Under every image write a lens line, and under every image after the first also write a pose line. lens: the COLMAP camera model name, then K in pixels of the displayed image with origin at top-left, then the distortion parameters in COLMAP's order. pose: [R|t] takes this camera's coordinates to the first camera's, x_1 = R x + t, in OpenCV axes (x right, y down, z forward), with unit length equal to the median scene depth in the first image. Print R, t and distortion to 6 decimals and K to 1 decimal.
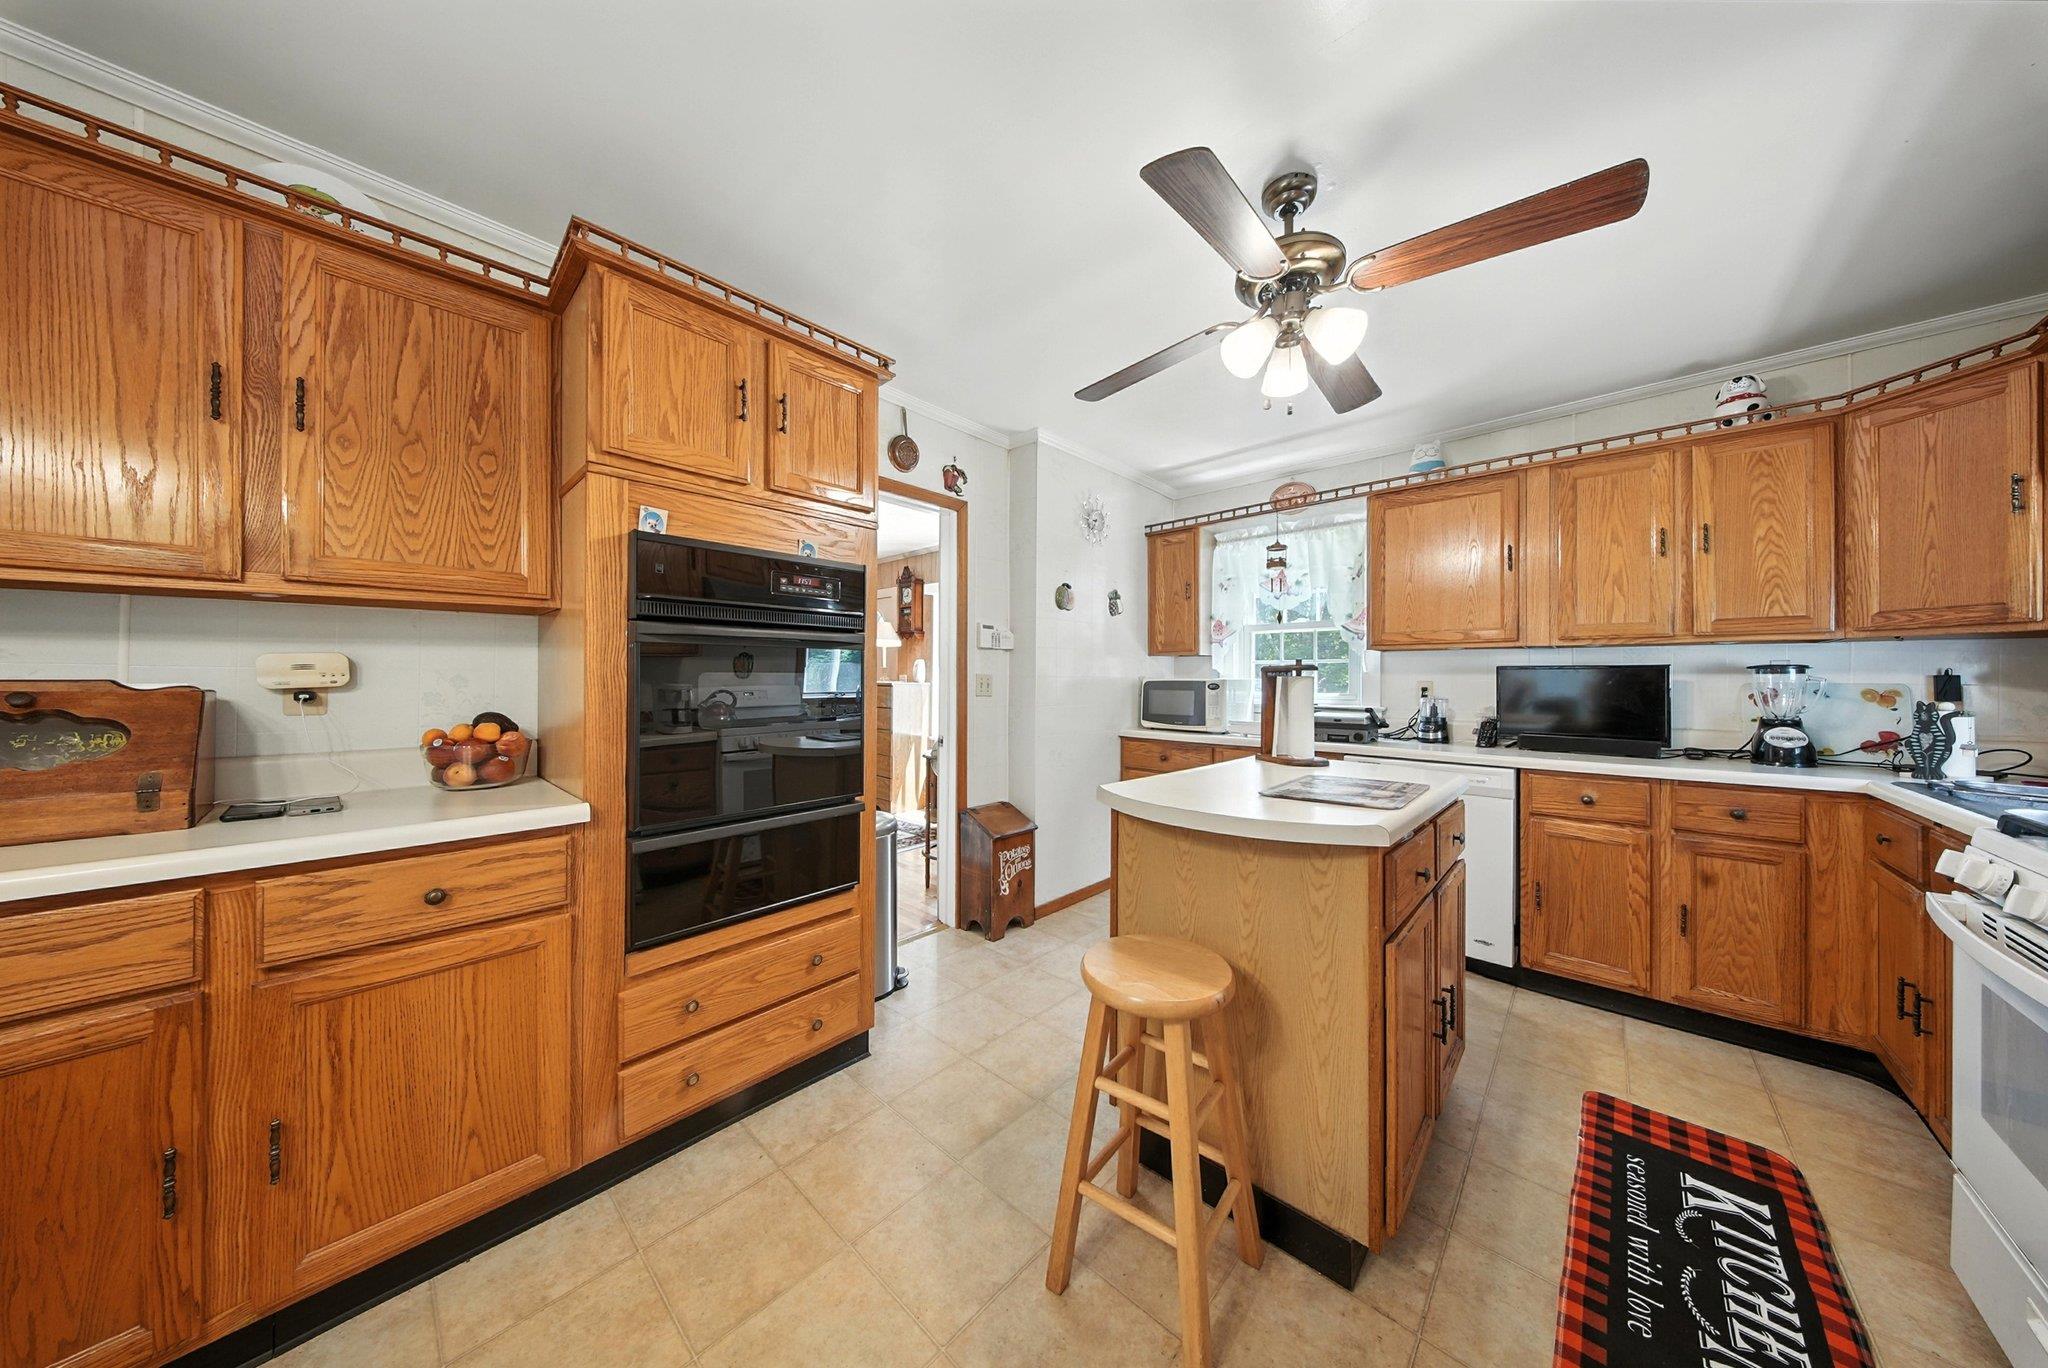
lens RADIAL K [[611.5, 0, 1016.3], [0, 611.5, 674.7], [0, 0, 1]] dist [0.004679, -0.002565]
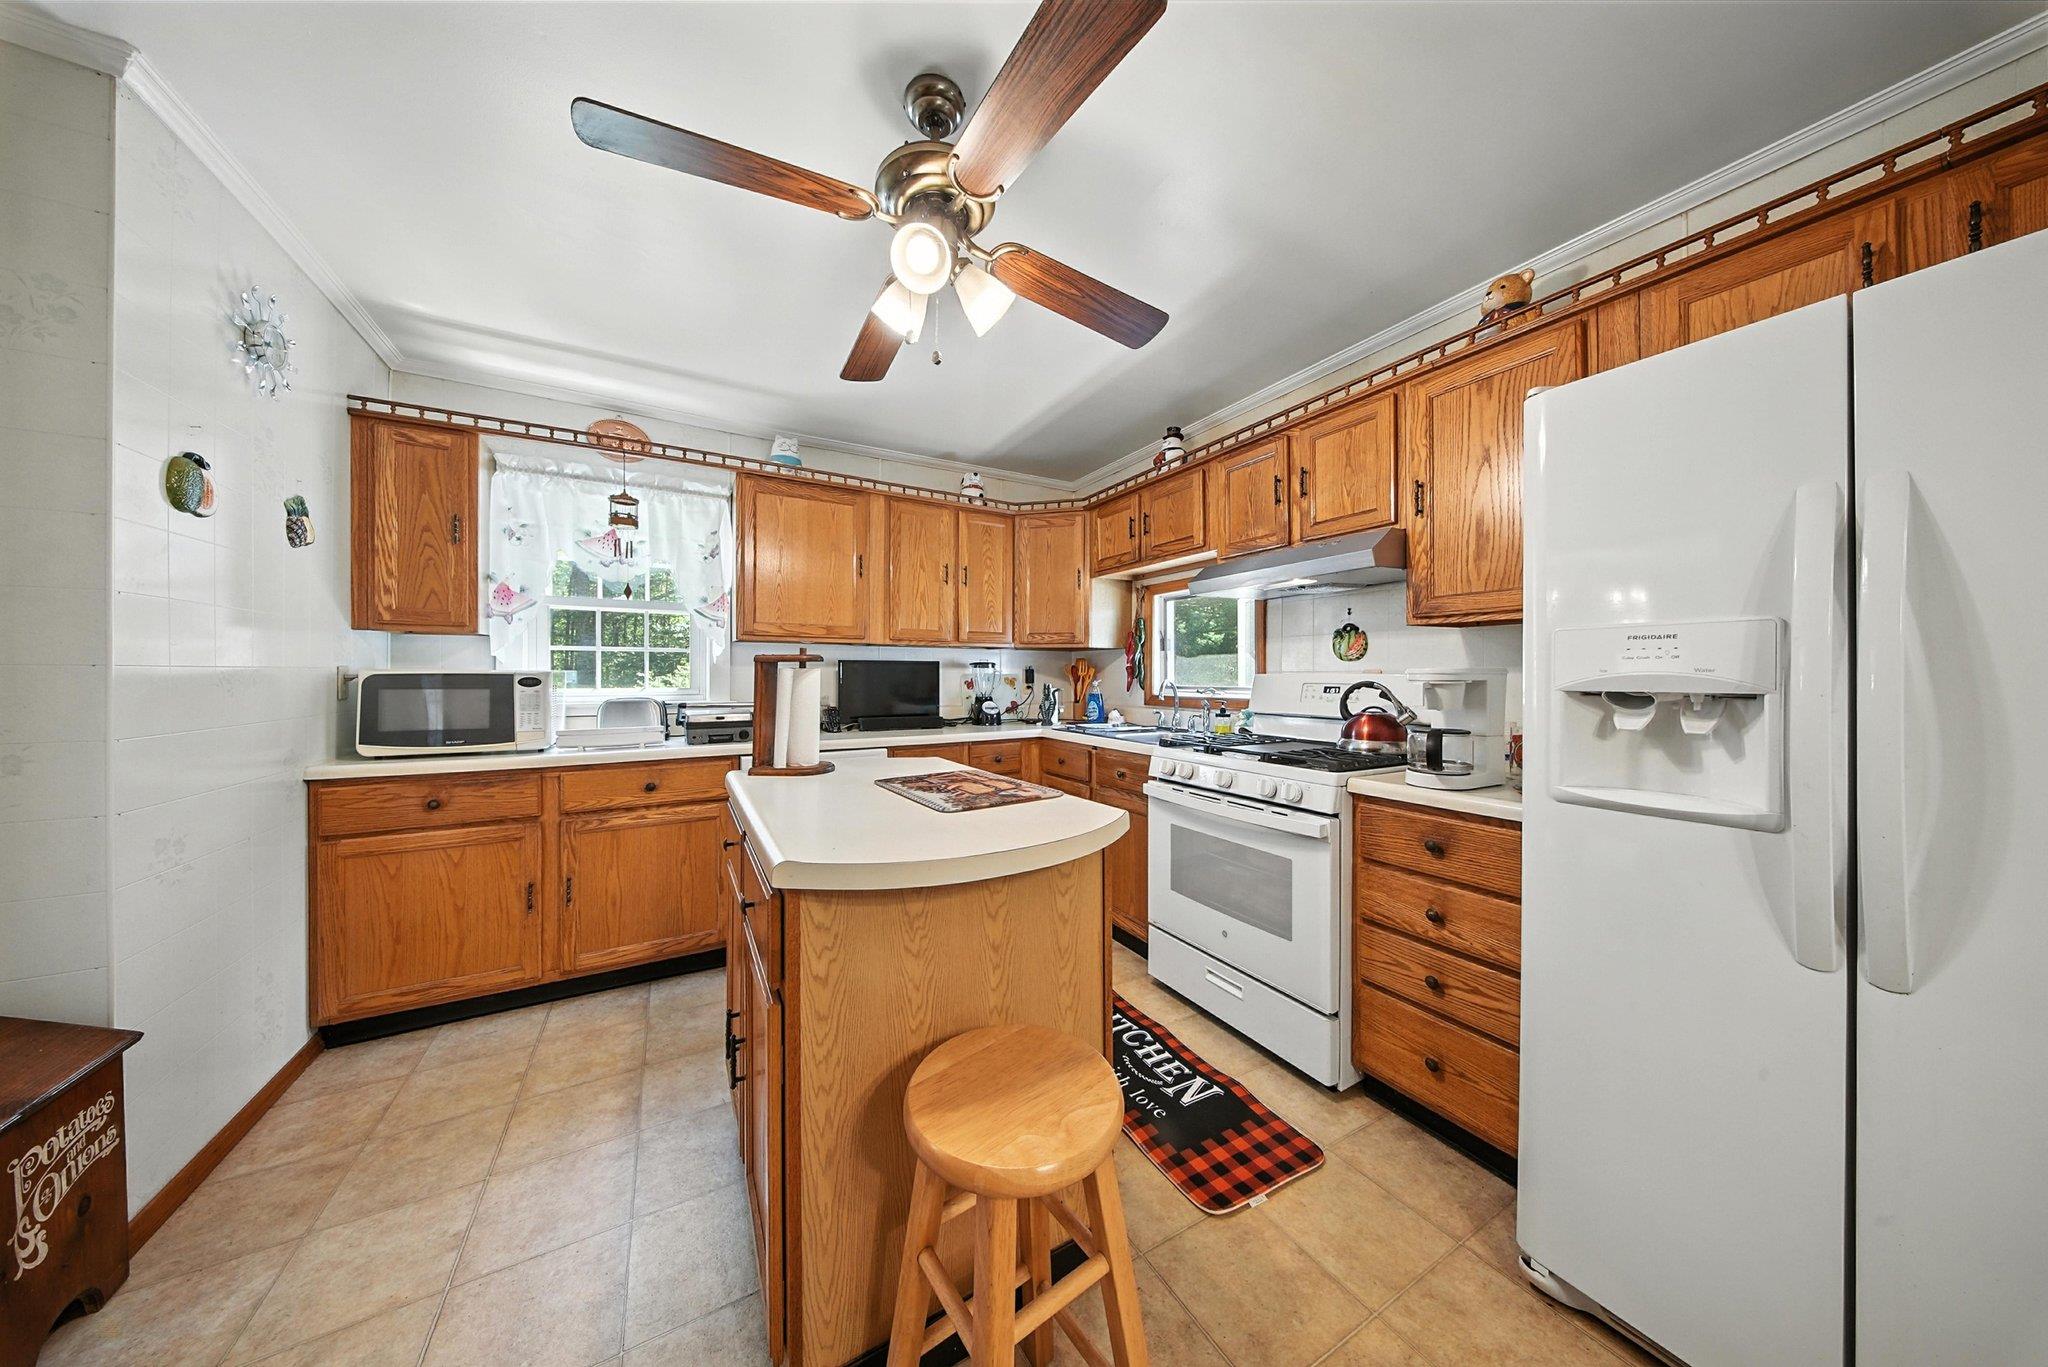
lens RADIAL K [[611.5, 0, 1016.3], [0, 611.5, 674.2], [0, 0, 1]] dist [0.004679, -0.002565]
pose [[0.295507, -0.004798, 0.955328, -0.185628], [-0.008259, 0.999937, 0.007577, 0.001092], [-0.955305, -0.010129, 0.295449, 0.341287]]
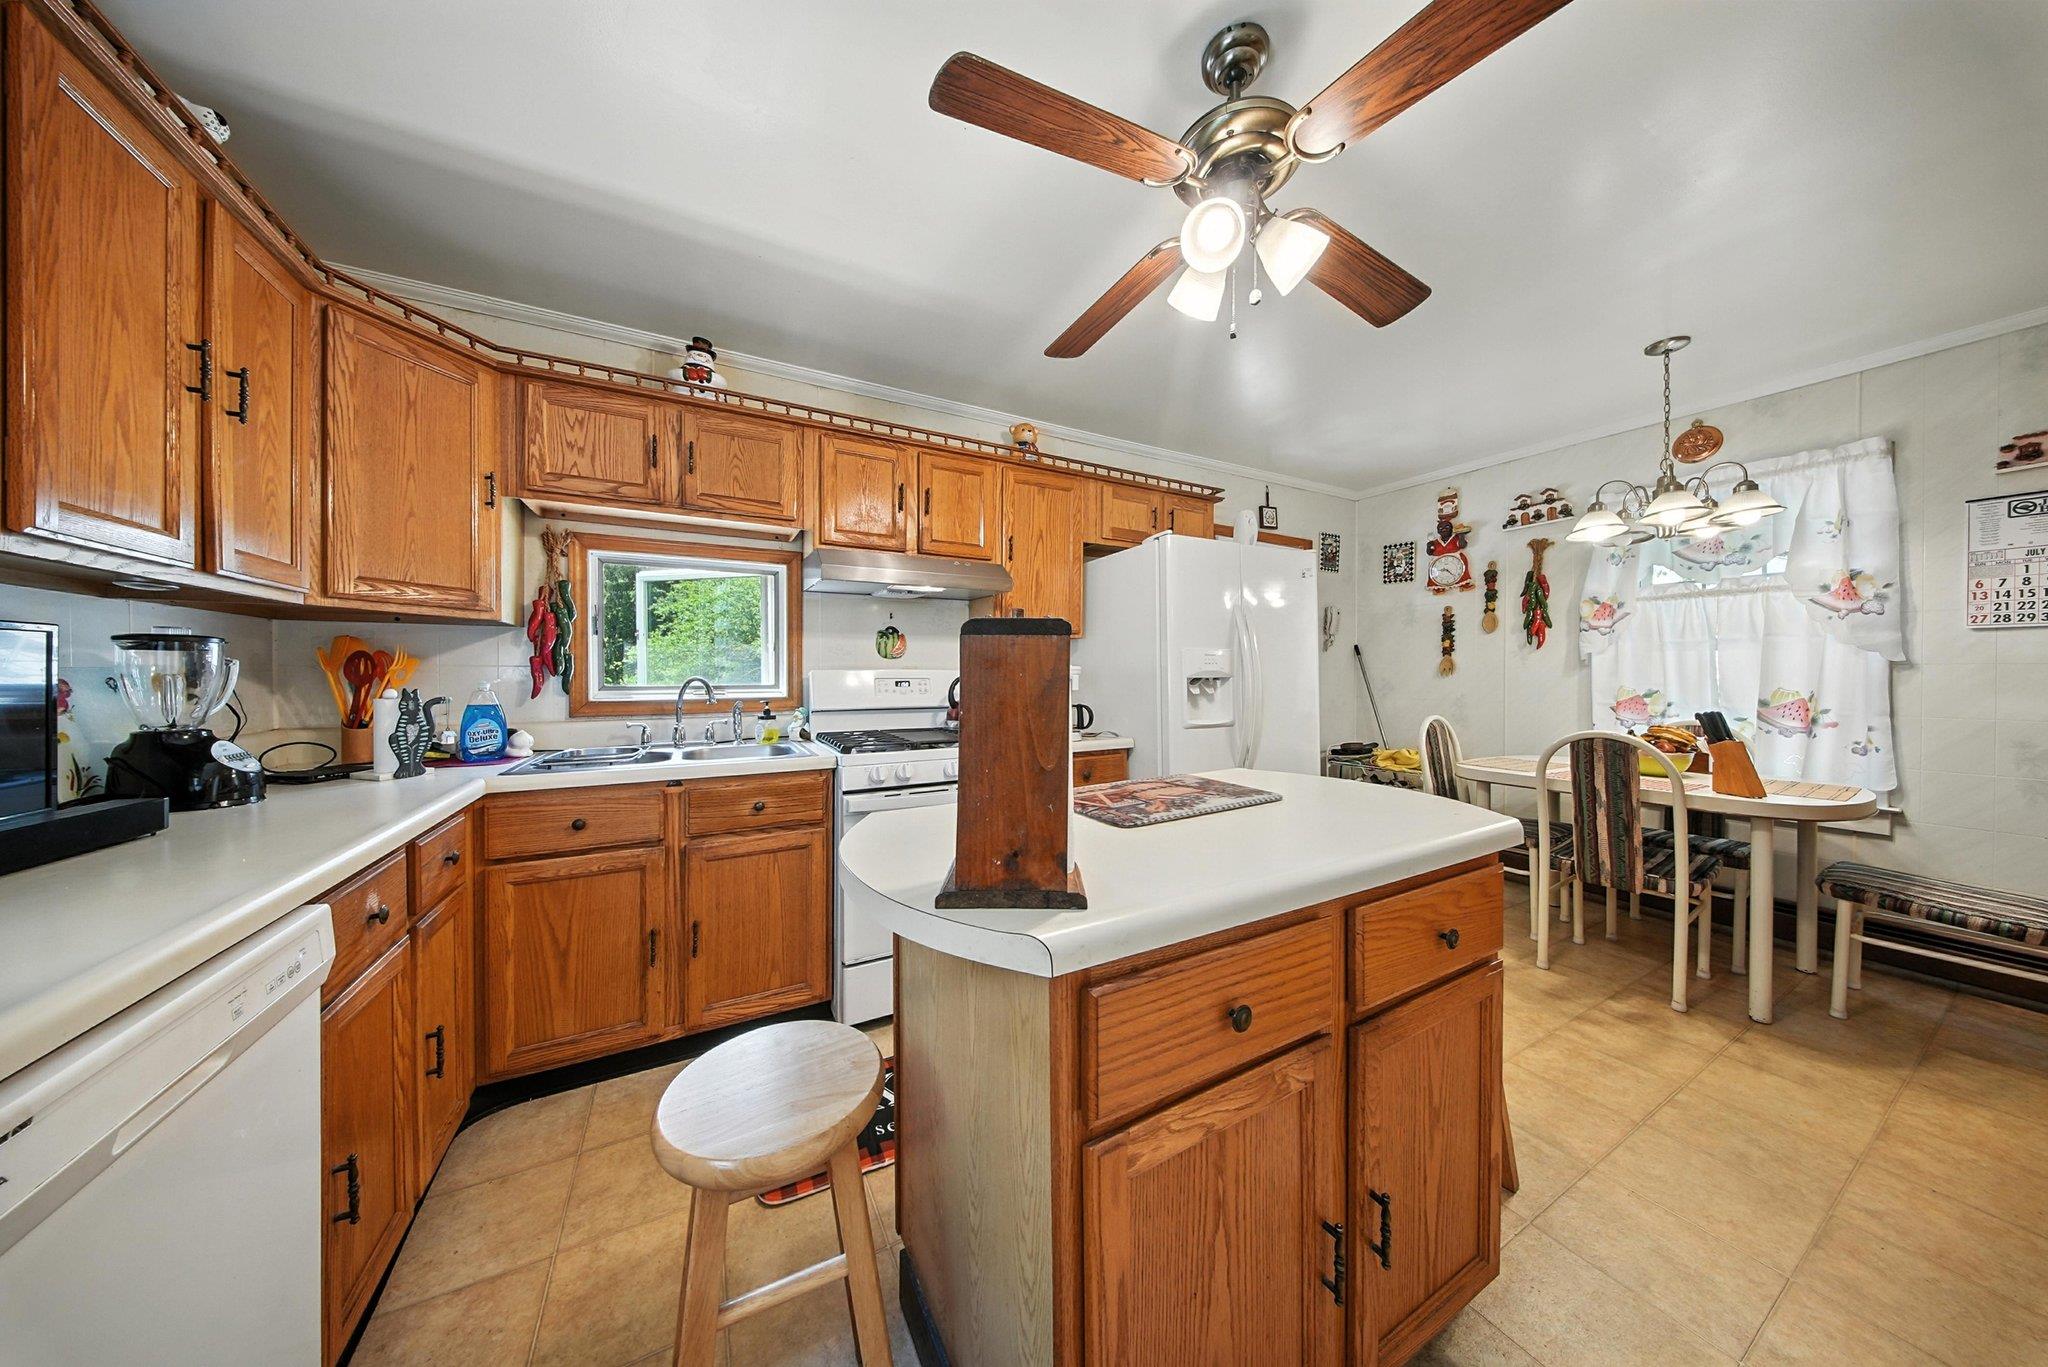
lens RADIAL K [[611.5, 0, 1016.3], [0, 611.5, 674.2], [0, 0, 1]] dist [0.004679, -0.002565]
pose [[-0.950713, -0.002564, 0.310061, 0.242936], [-0.005520, 0.999947, -0.008657, 0.016893], [-0.310023, -0.009942, -0.950677, 0.985184]]
